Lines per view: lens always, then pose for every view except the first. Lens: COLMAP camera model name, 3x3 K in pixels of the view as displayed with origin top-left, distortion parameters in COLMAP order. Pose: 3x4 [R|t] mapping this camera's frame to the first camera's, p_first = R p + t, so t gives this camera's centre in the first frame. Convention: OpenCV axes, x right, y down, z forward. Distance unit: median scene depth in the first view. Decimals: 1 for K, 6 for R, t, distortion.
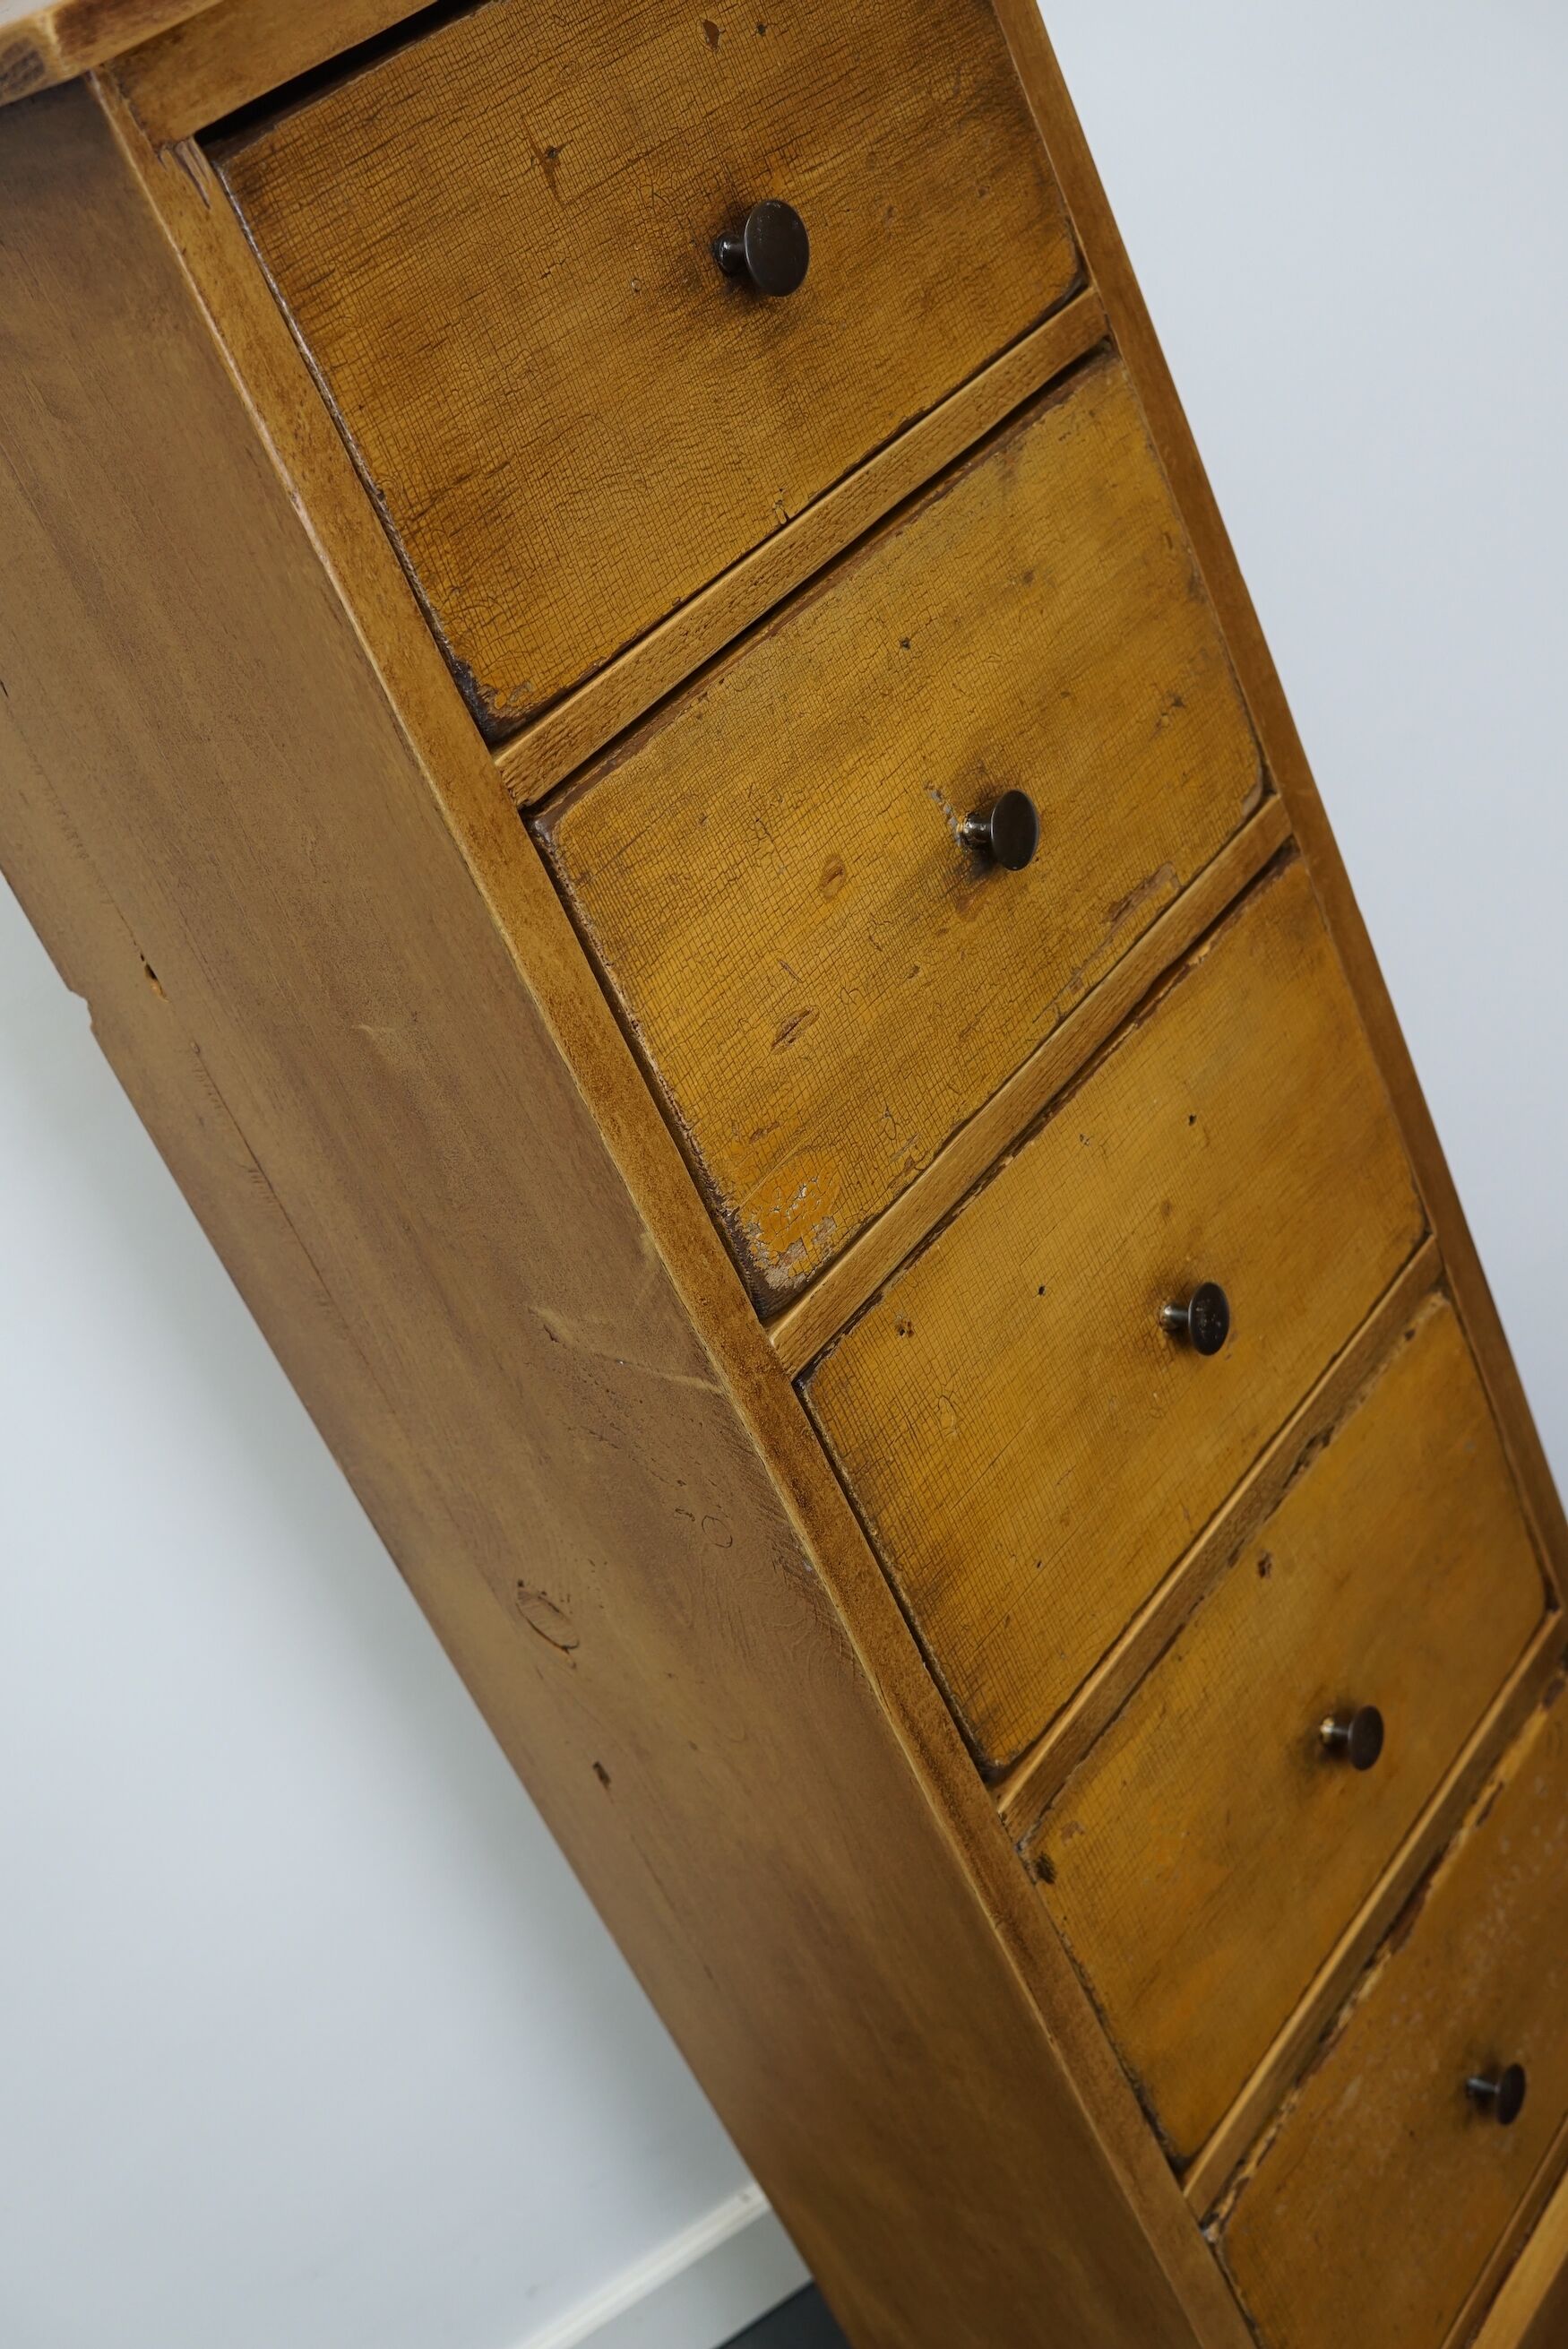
lens RADIAL K [[3045.0, 0, 800.4], [0, 3045.0, 1179.5], [0, 0, 1]] dist [-0.152200, 0.322218]
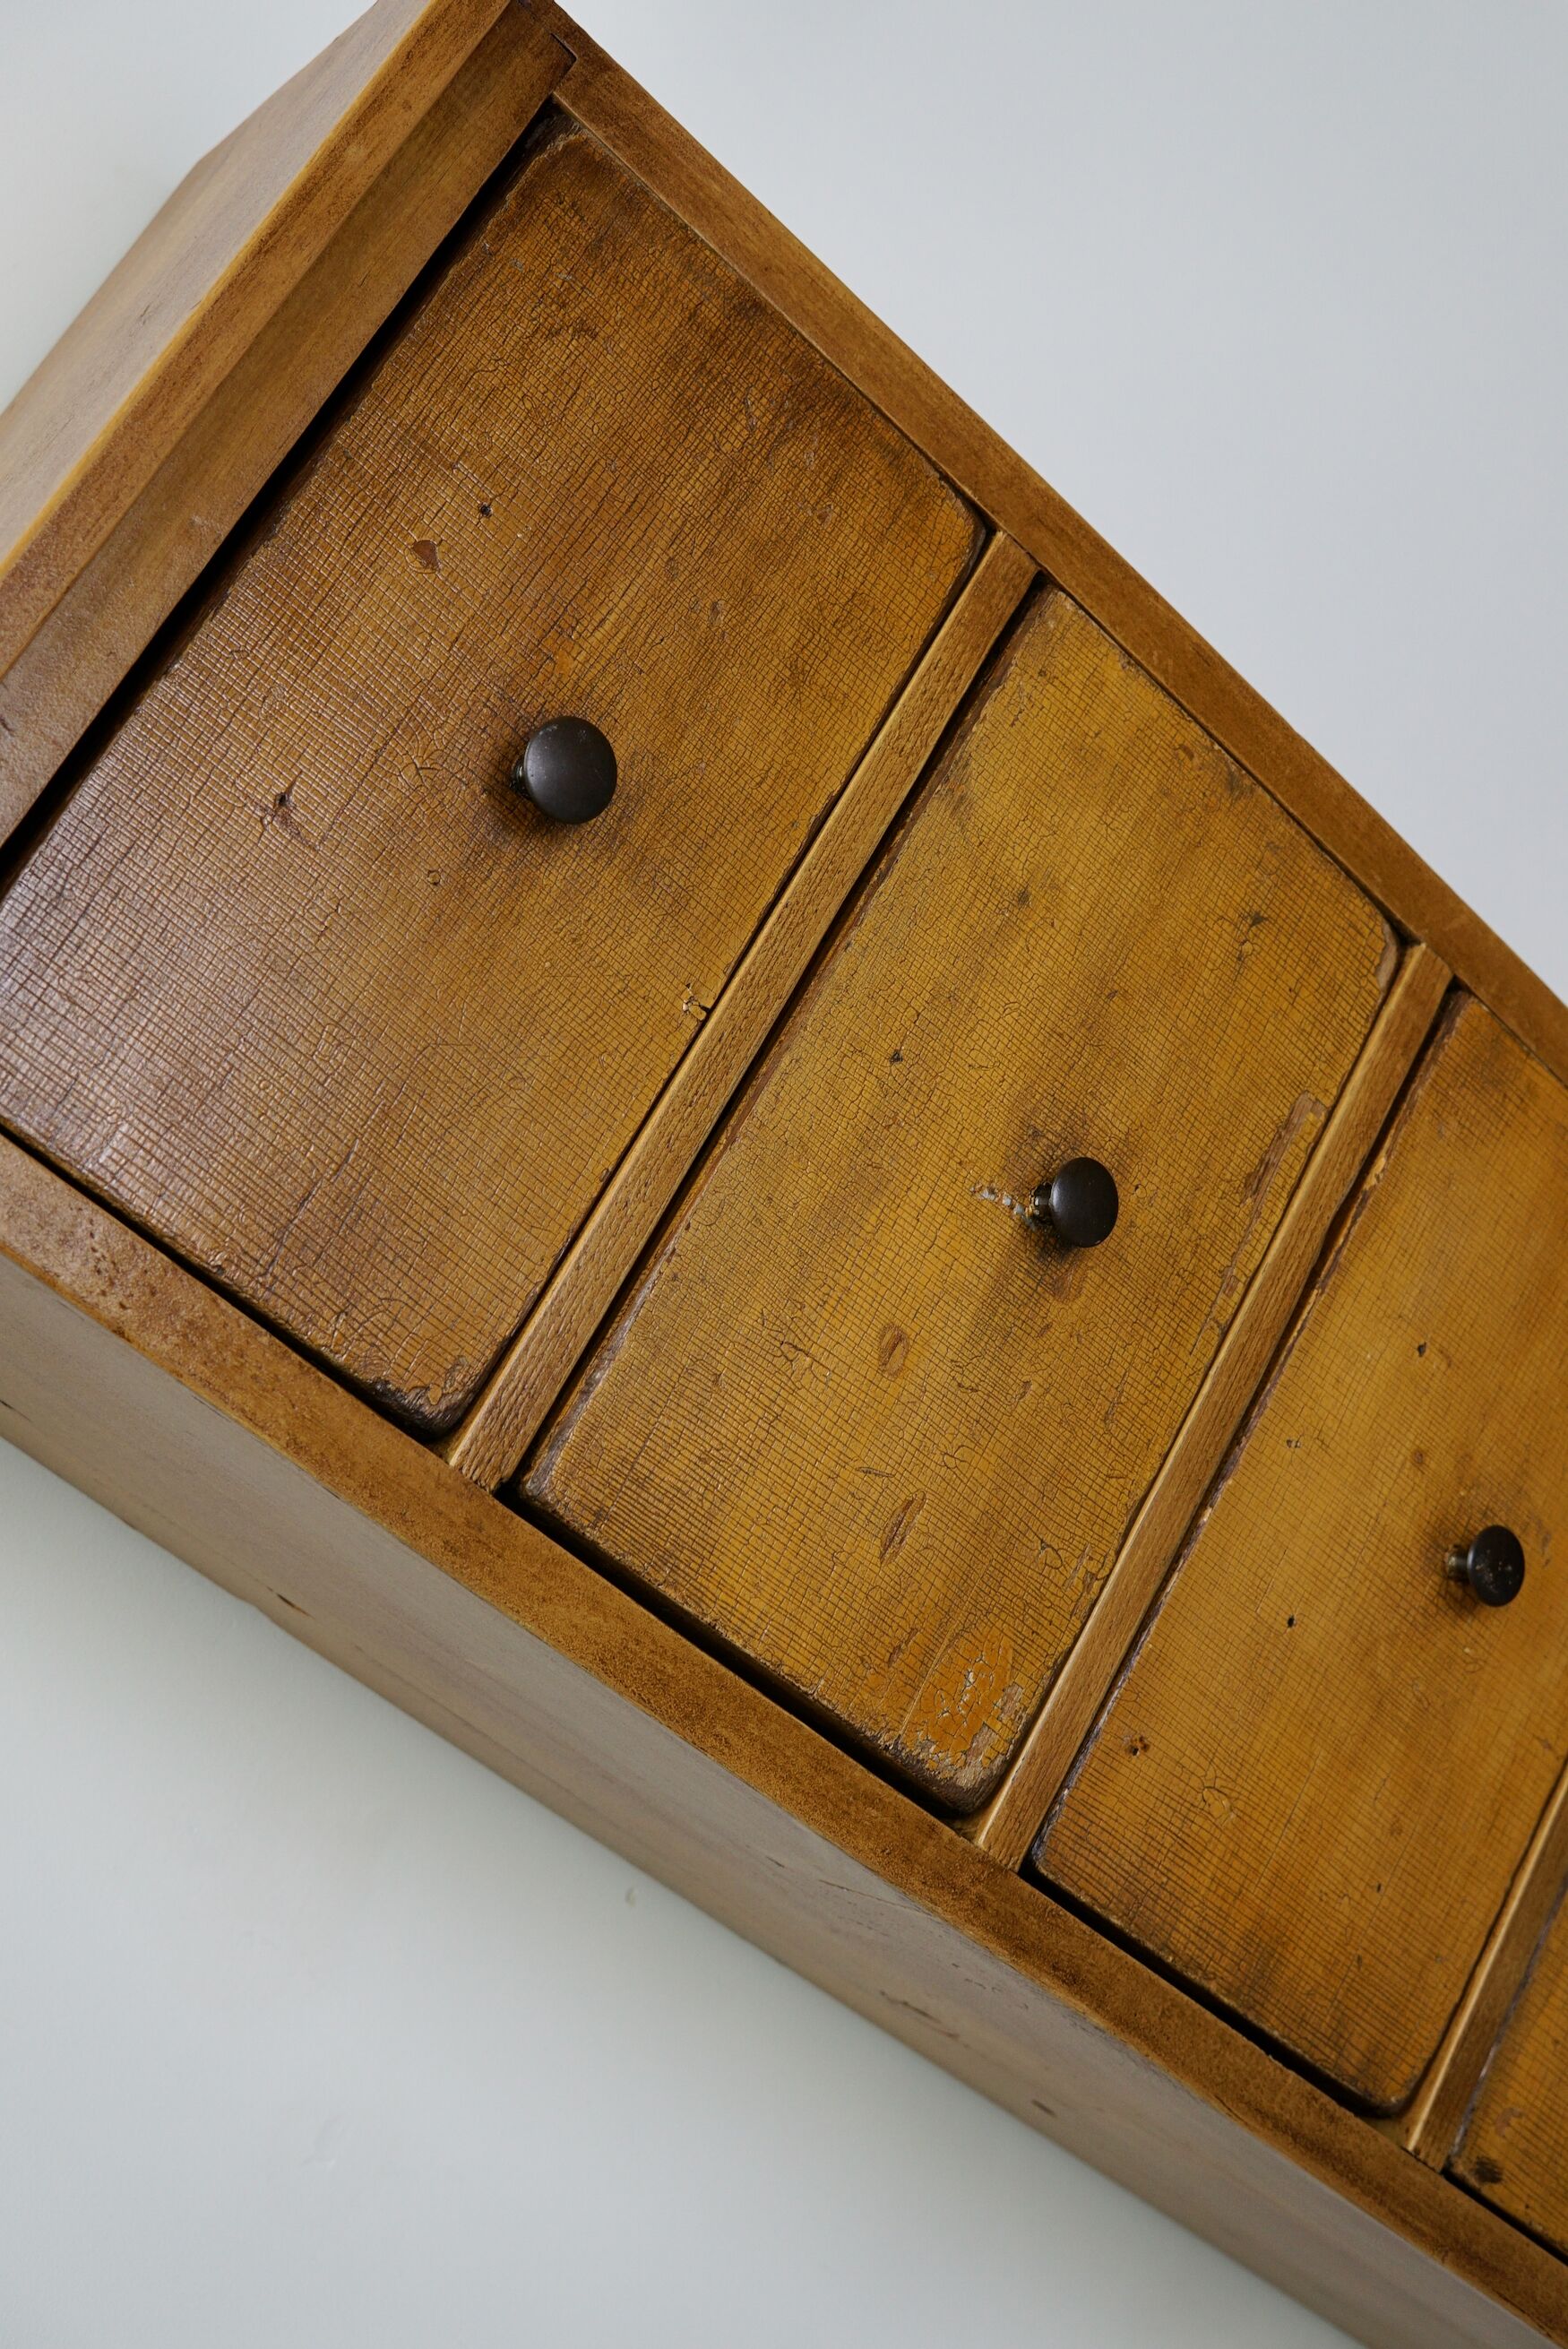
lens RADIAL K [[3045.0, 0, 800.4], [0, 3045.0, 1179.5], [0, 0, 1]] dist [-0.152200, 0.322218]
pose [[0.922994, -0.285207, -0.258341, 0.230604], [0.320498, 0.941315, 0.105862, -0.247945], [0.212987, -0.180507, 0.960236, 0.126957]]
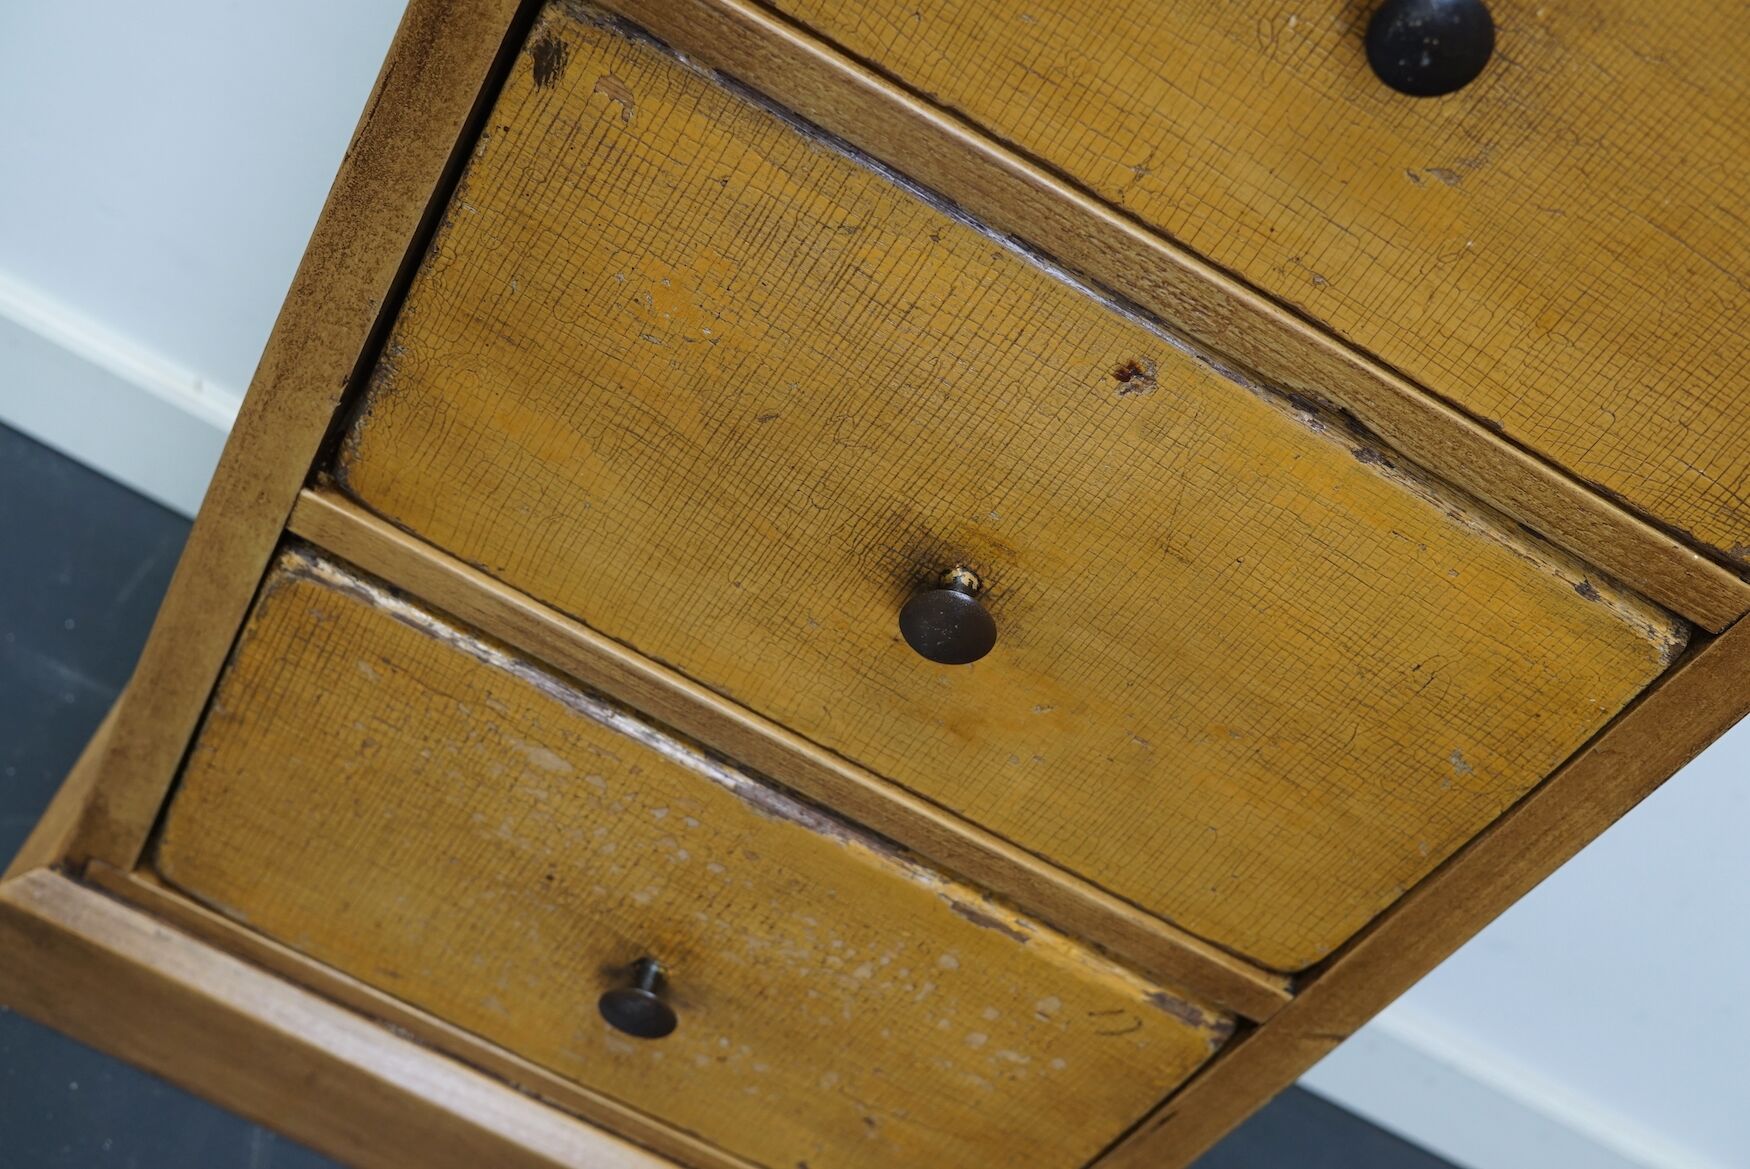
lens RADIAL K [[2268.8, 0, 871.2], [0, 2268.8, 592.0], [0, 0, 1]] dist [-0.152200, 0.322218]
pose [[0.183284, 0.963652, -0.194377, 0.330022], [-0.880414, 0.248872, 0.403651, -0.006507], [0.437354, 0.097150, 0.894026, 0.649323]]
